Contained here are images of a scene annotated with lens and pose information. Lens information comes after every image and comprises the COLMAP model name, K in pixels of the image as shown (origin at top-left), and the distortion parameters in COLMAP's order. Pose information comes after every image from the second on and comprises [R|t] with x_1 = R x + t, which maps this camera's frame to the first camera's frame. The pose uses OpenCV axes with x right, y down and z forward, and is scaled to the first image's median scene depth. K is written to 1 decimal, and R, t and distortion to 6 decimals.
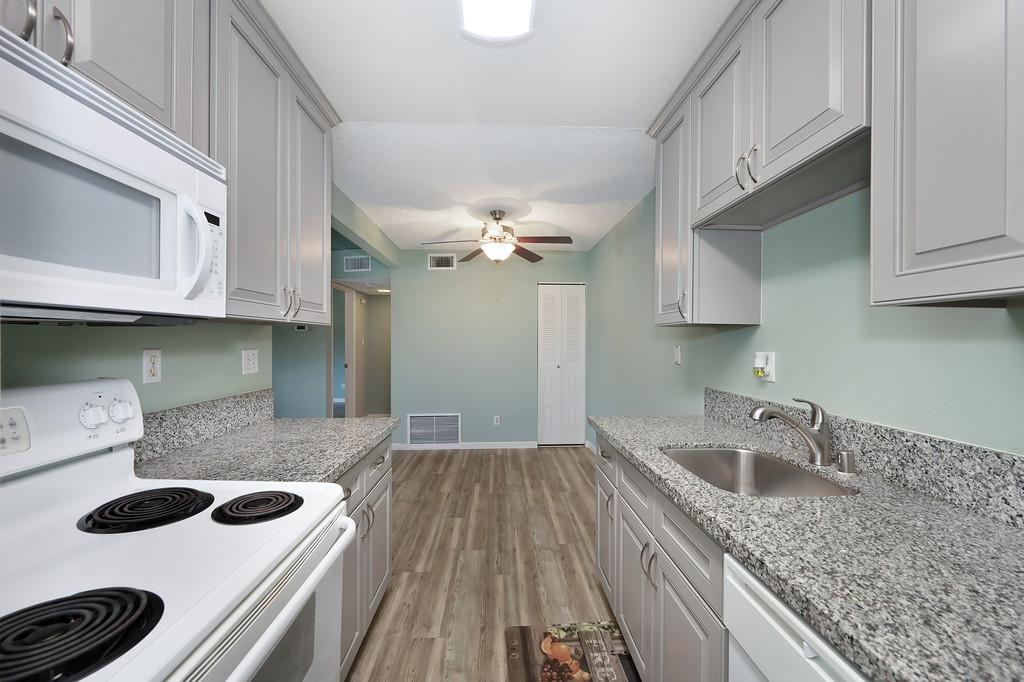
lens RADIAL K [[405.8, 0, 517.9], [0, 405.8, 342.8], [0, 0, 1]] dist [-0.001048, -0.000069]
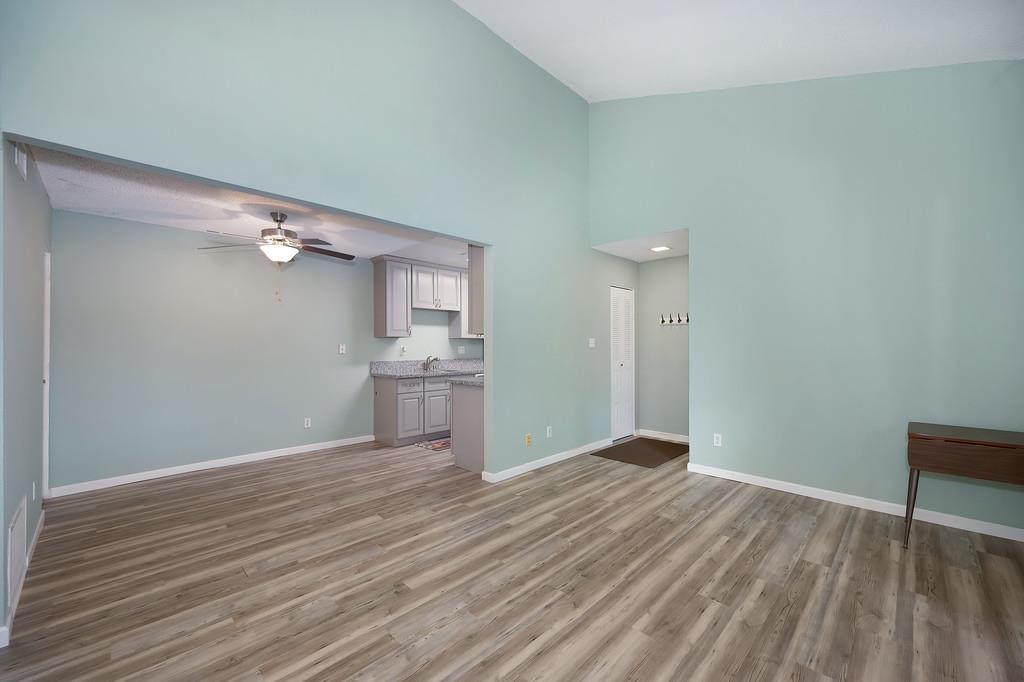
lens RADIAL K [[405.0, 0, 514.7], [0, 405.0, 348.5], [0, 0, 1]] dist [-0.000149, 0.000045]
pose [[-0.676056, -0.004890, 0.736834, -1.944688], [0.003731, 0.999942, 0.010059, 0.010775], [-0.736841, 0.009549, -0.675999, 2.028278]]
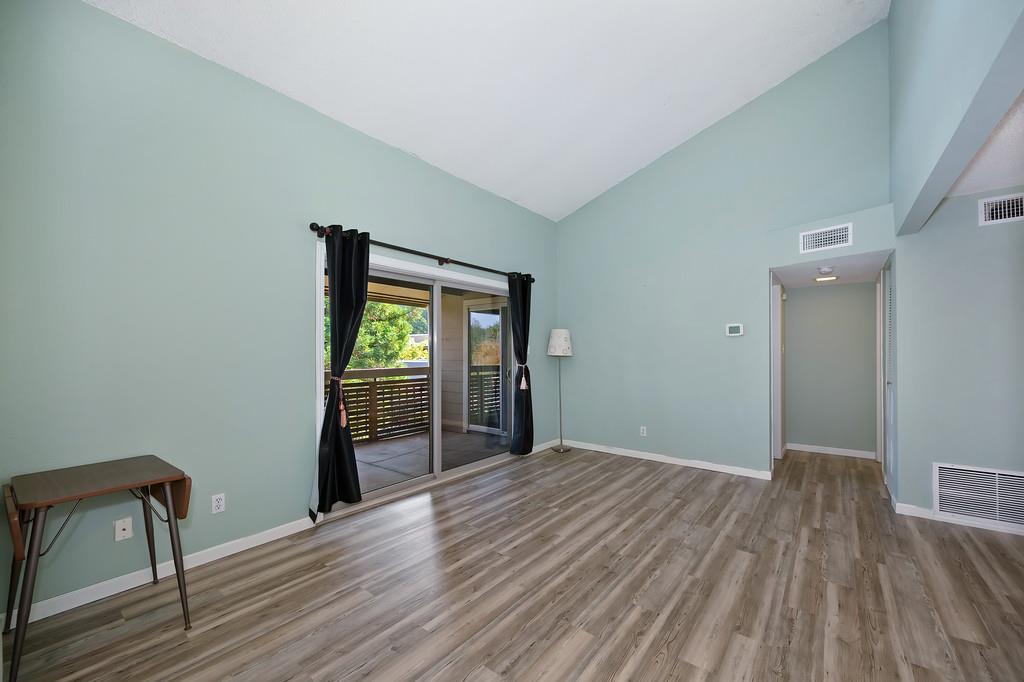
lens RADIAL K [[405.0, 0, 514.7], [0, 405.0, 348.5], [0, 0, 1]] dist [-0.000149, 0.000045]
pose [[0.754103, -0.010567, -0.656672, -0.778413], [0.003604, 0.999922, -0.011952, 0.011642], [0.656747, 0.006647, 0.754082, 0.227396]]
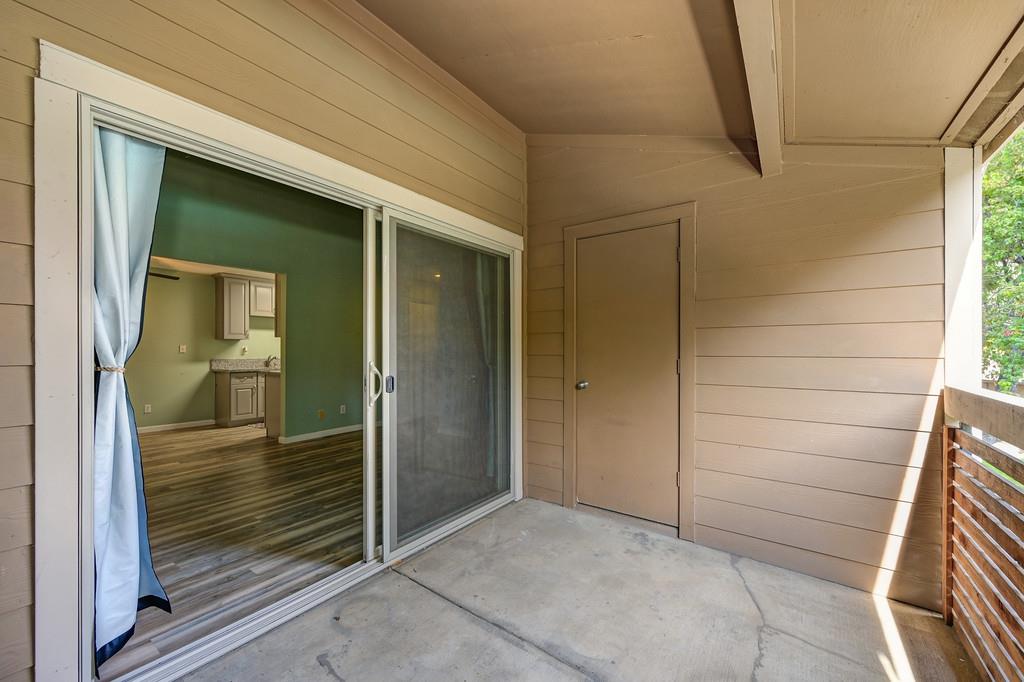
lens RADIAL K [[405.0, 0, 514.7], [0, 405.0, 348.5], [0, 0, 1]] dist [-0.000149, 0.000045]
pose [[-0.790457, -0.000682, 0.612517, -3.150475], [-0.000003, 0.999999, 0.001109, 0.028295], [-0.612517, 0.000875, -0.790457, 2.004510]]
